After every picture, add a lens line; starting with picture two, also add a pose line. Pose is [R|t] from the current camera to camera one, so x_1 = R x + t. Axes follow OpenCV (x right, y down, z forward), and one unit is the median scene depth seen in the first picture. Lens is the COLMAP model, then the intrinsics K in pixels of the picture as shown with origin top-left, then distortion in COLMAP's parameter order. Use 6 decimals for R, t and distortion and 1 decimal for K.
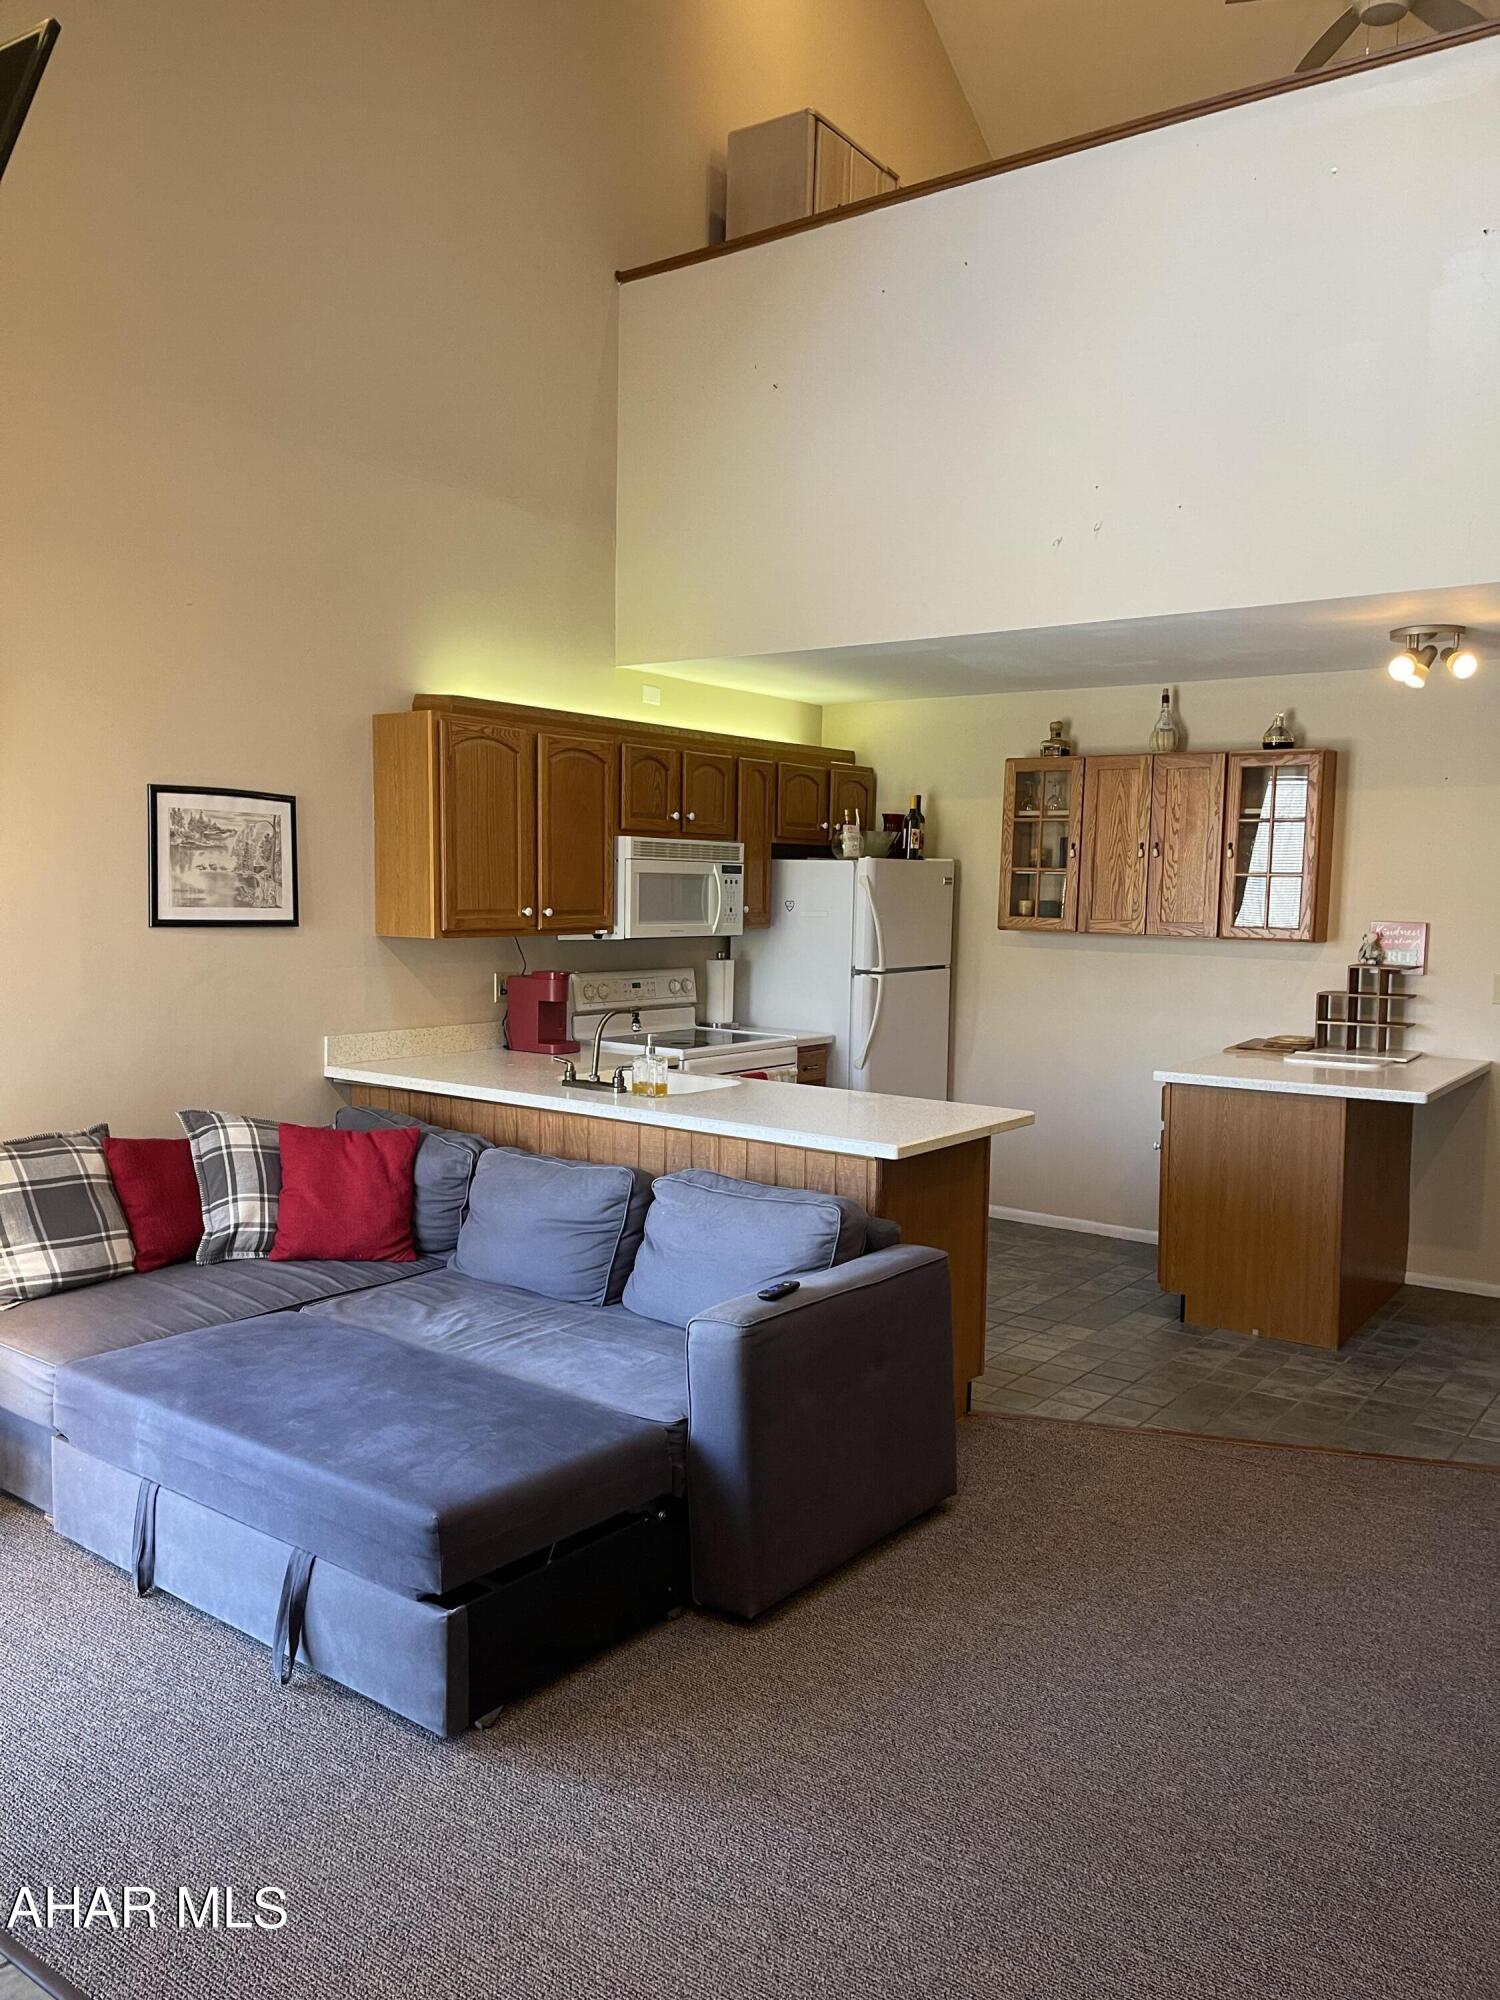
lens RADIAL K [[1498.5, 0, 760.9], [0, 1498.5, 993.2], [0, 0, 1]] dist [0.058808, -0.077681]
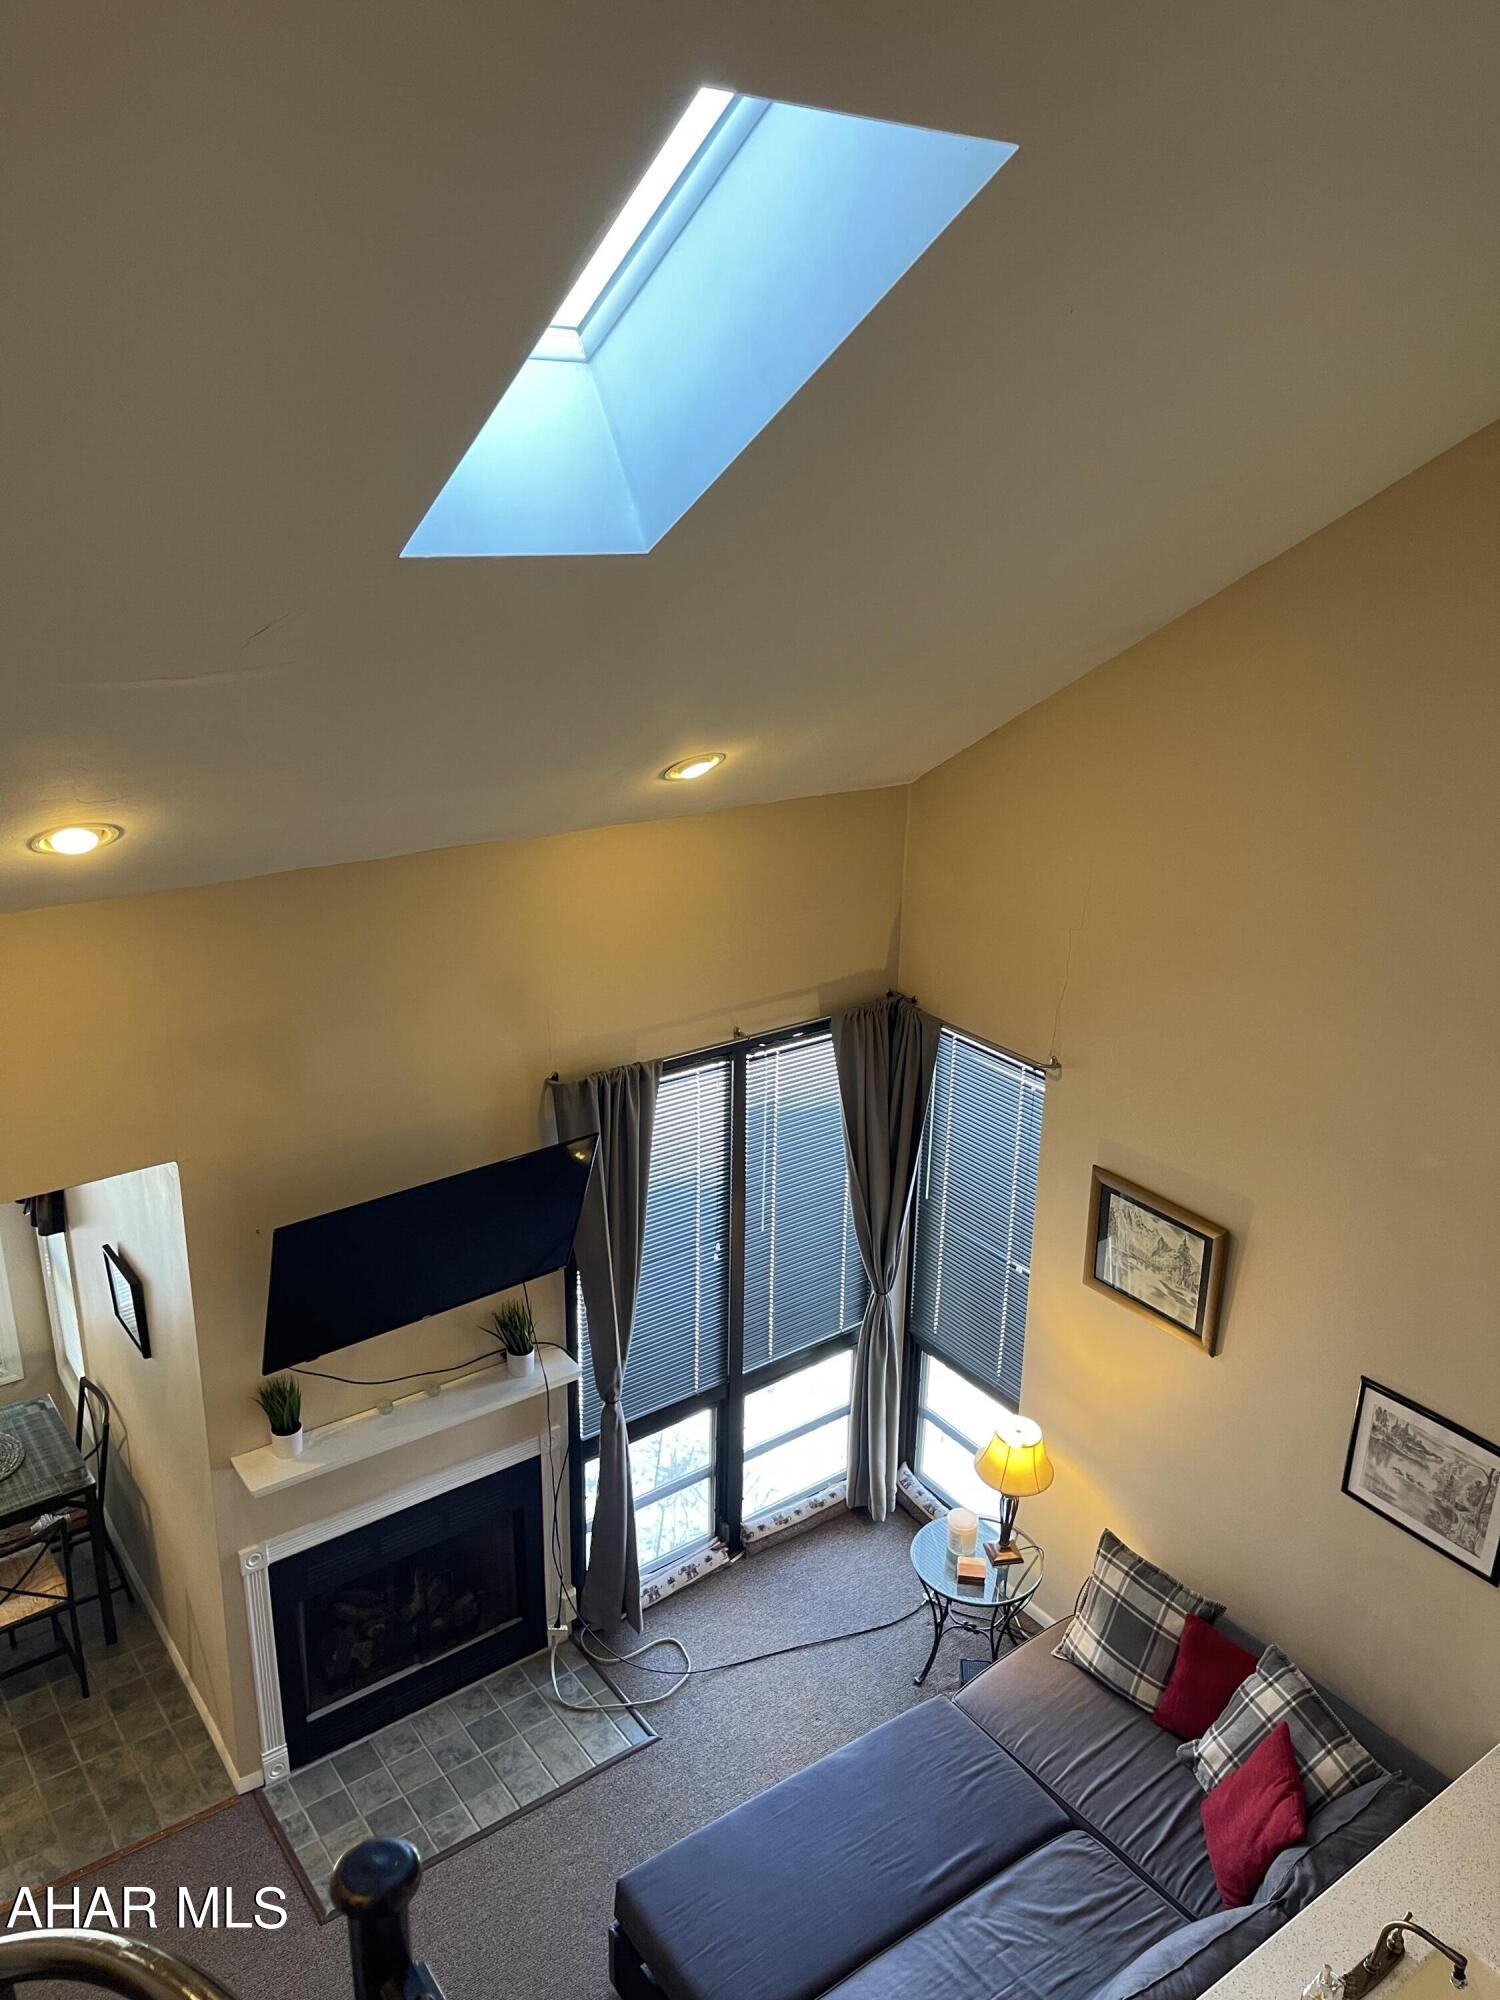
lens RADIAL K [[1498.5, 0, 760.9], [0, 1498.5, 993.2], [0, 0, 1]] dist [0.058808, -0.077681]
pose [[-0.304327, 0.293023, -0.906379, 0.520057], [-0.089802, 0.938448, 0.333543, -0.617421], [0.948325, 0.182901, -0.259281, 0.737487]]
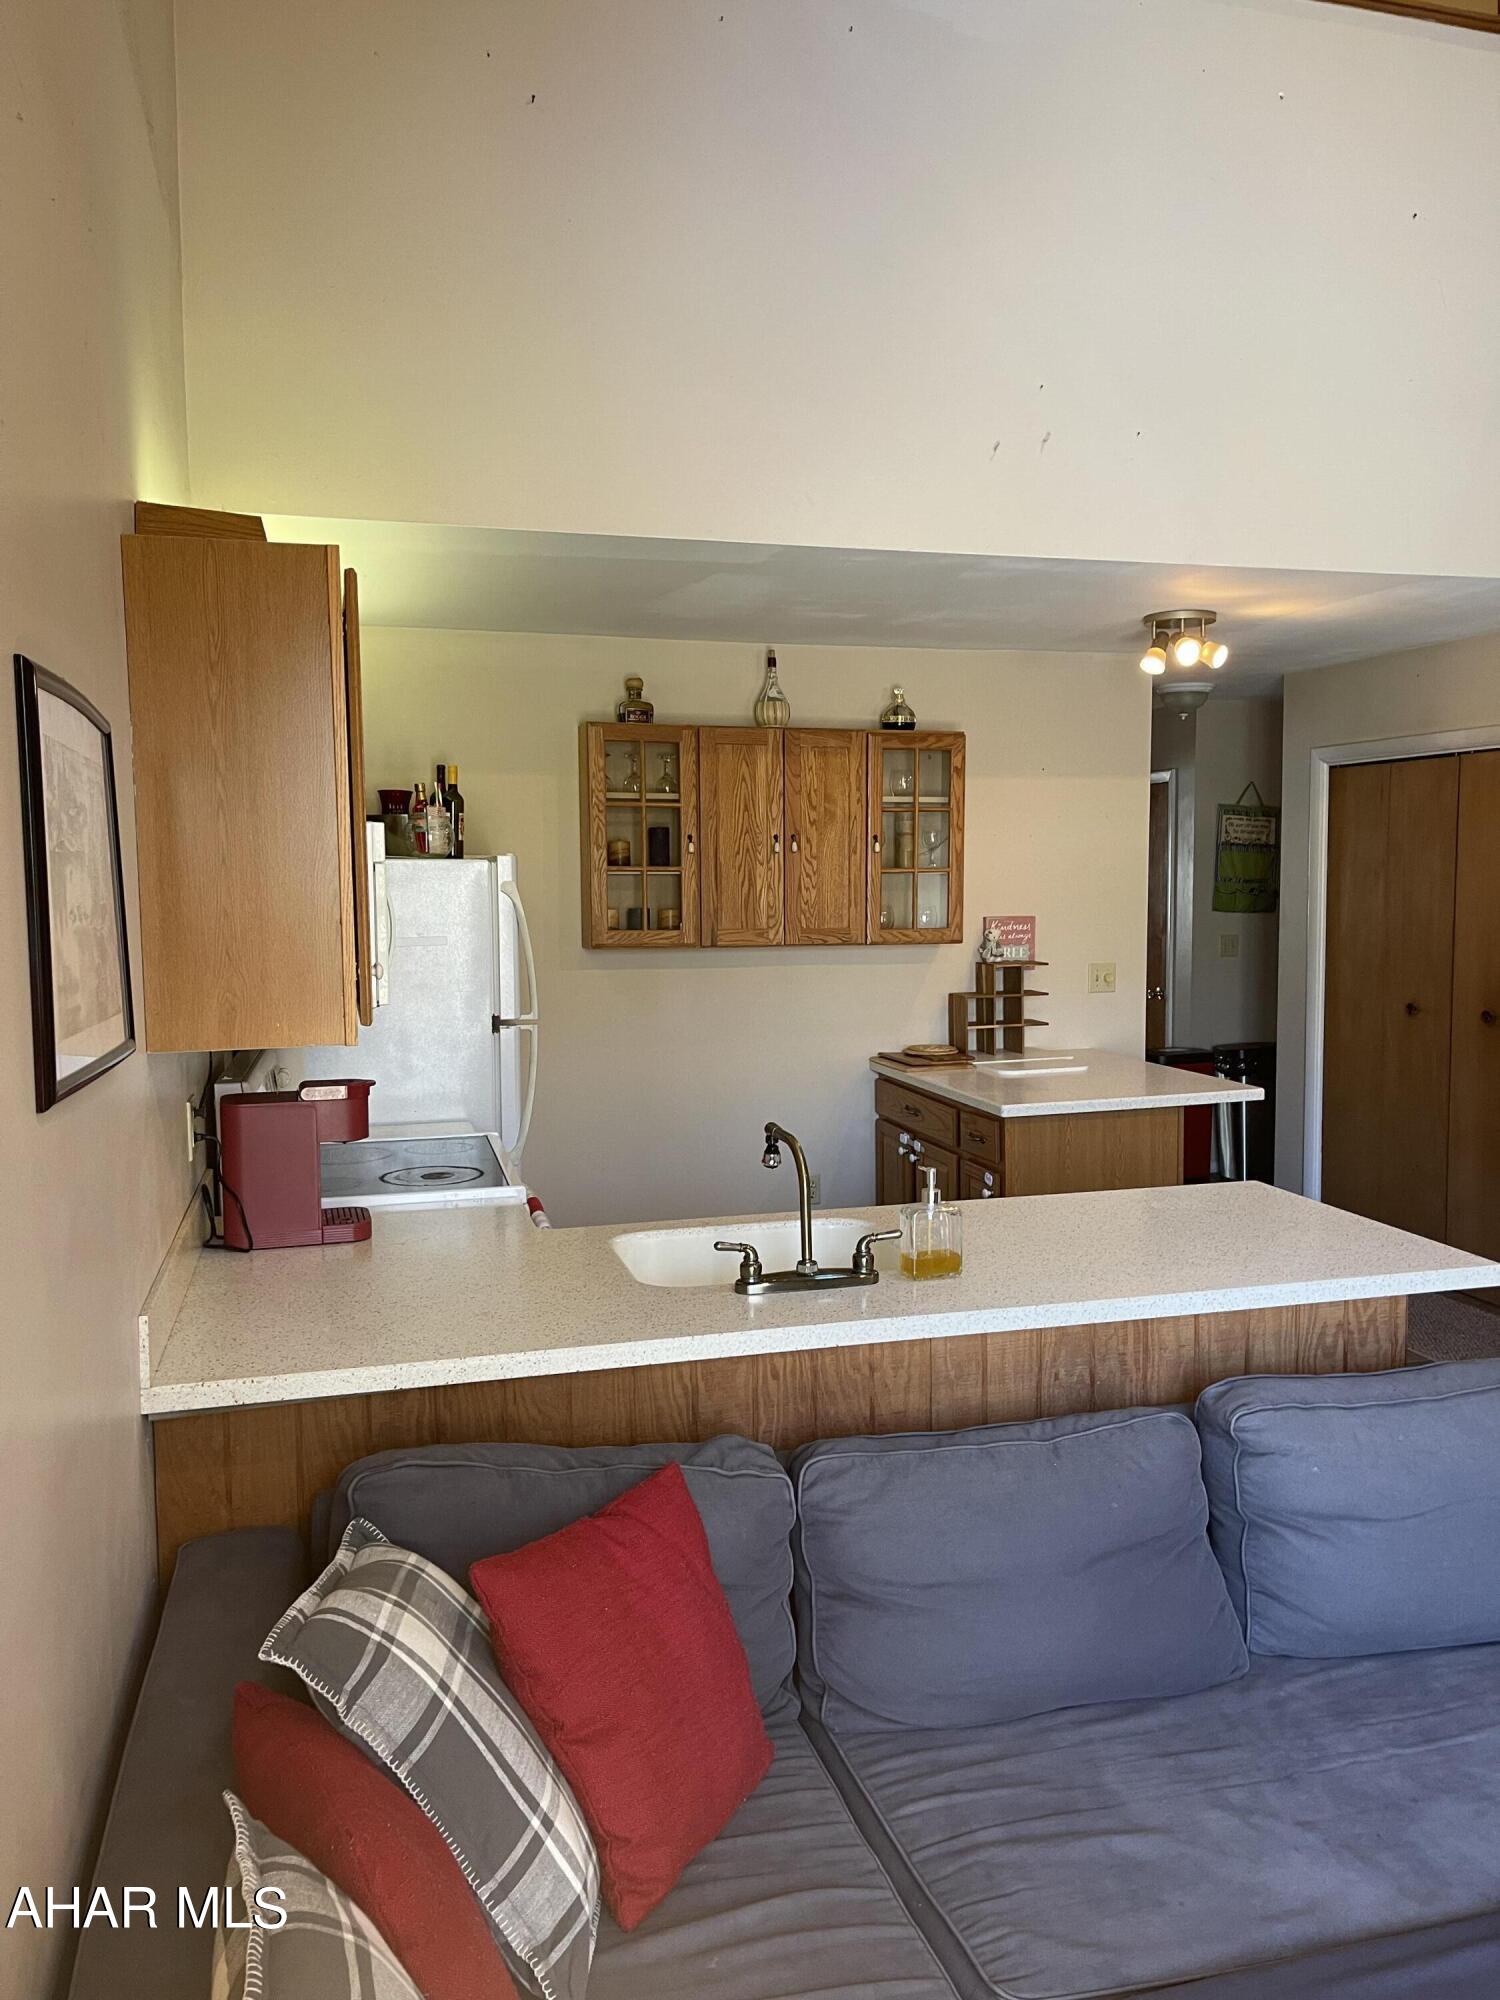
lens RADIAL K [[1487.1, 0, 750.0], [0, 1487.1, 1000.0], [0, 0, 1]] dist [0.103220, -0.073992]
pose [[0.610669, -0.088293, 0.786948, -0.513793], [0.075995, 0.995712, 0.052744, -0.066689], [-0.788231, 0.027595, 0.614761, 0.633434]]
